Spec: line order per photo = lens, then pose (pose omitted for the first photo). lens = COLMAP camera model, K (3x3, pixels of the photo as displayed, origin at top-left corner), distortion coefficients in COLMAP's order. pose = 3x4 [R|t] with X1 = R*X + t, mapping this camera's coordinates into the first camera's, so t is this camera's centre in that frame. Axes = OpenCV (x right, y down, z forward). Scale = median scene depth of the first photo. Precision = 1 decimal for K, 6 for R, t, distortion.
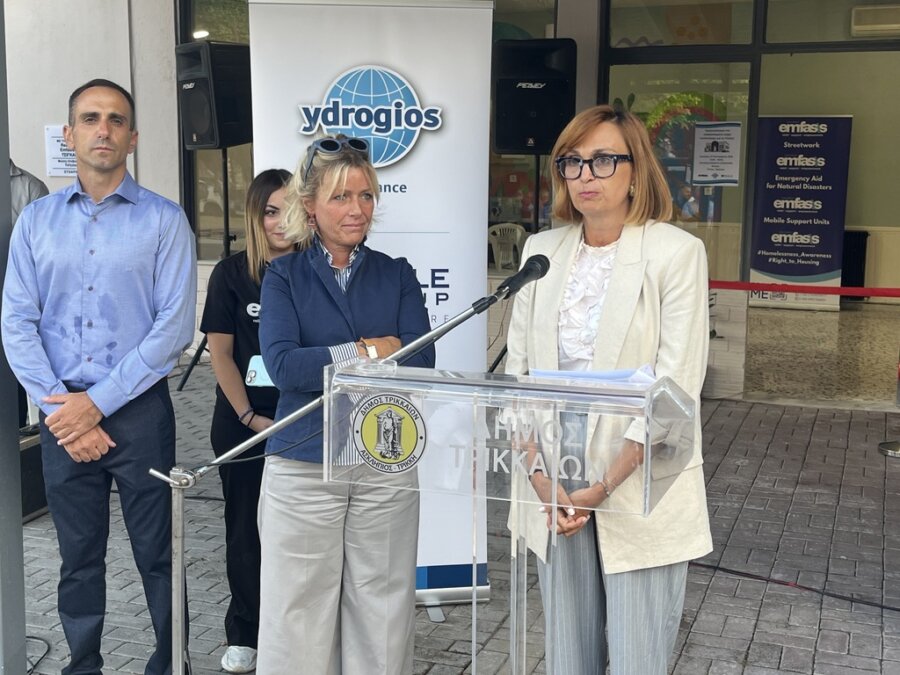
lens RADIAL K [[1210.1, 0, 452.2], [0, 1210.1, 338.7], [0, 0, 1]] dist [0.048332, 0.000000]
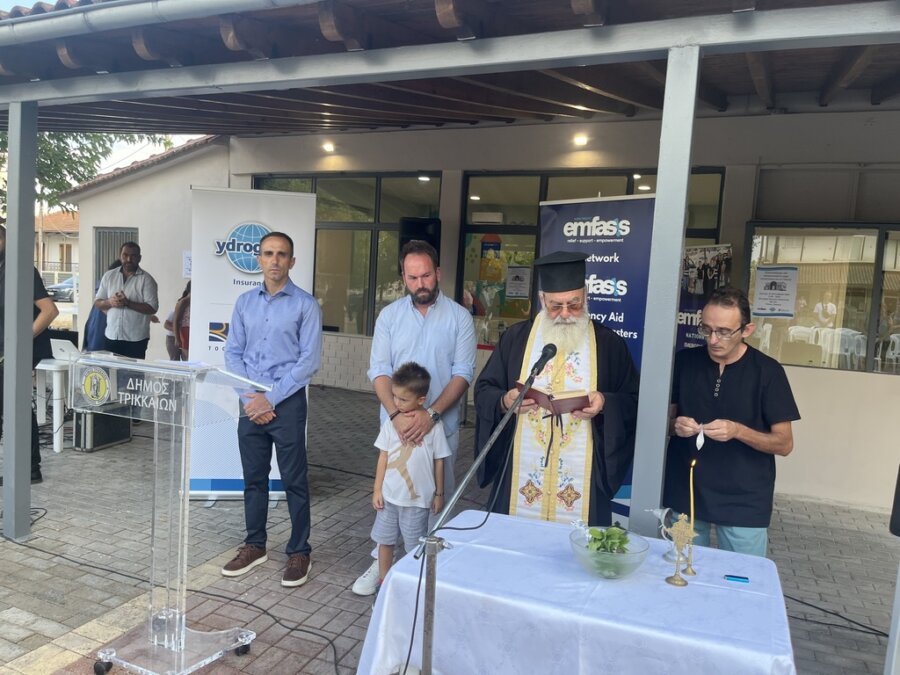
lens RADIAL K [[677.1, 0, 447.9], [0, 677.1, 339.6], [0, 0, 1]] dist [0.025626, -0.029392]
pose [[0.997973, 0.051867, -0.036865, 0.281107], [-0.054181, 0.996425, -0.064819, 0.019465], [0.033371, 0.066685, 0.997216, -0.077640]]
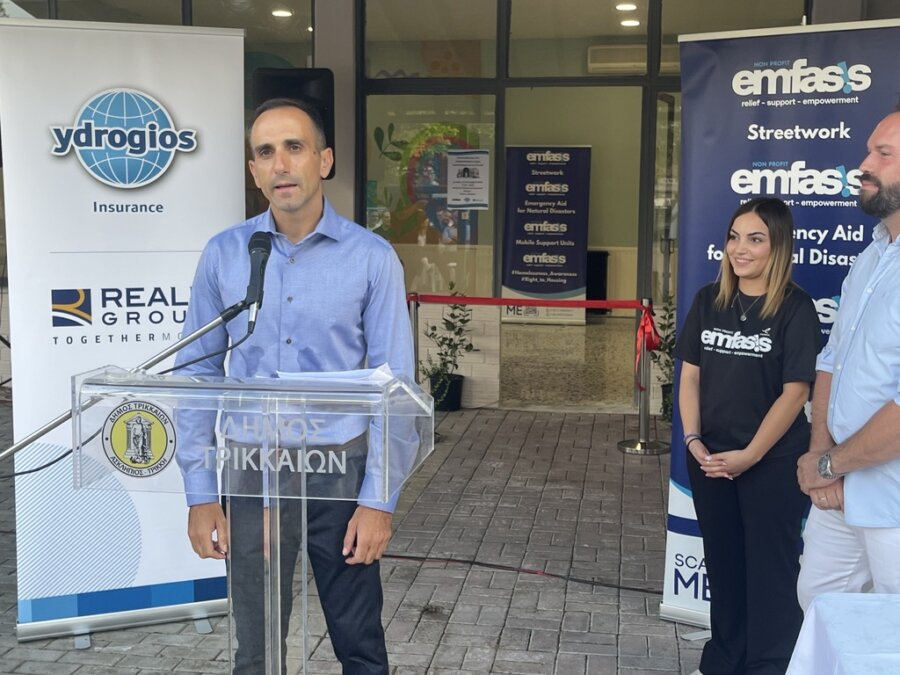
lens RADIAL K [[1172.4, 0, 458.9], [0, 1172.4, 335.3], [0, 0, 1]] dist [0.050433, 0.000000]
pose [[0.980593, -0.025637, 0.194370, 0.010562], [0.029789, 0.999386, -0.018470, 0.007926], [-0.193777, 0.023901, 0.980754, -0.017579]]
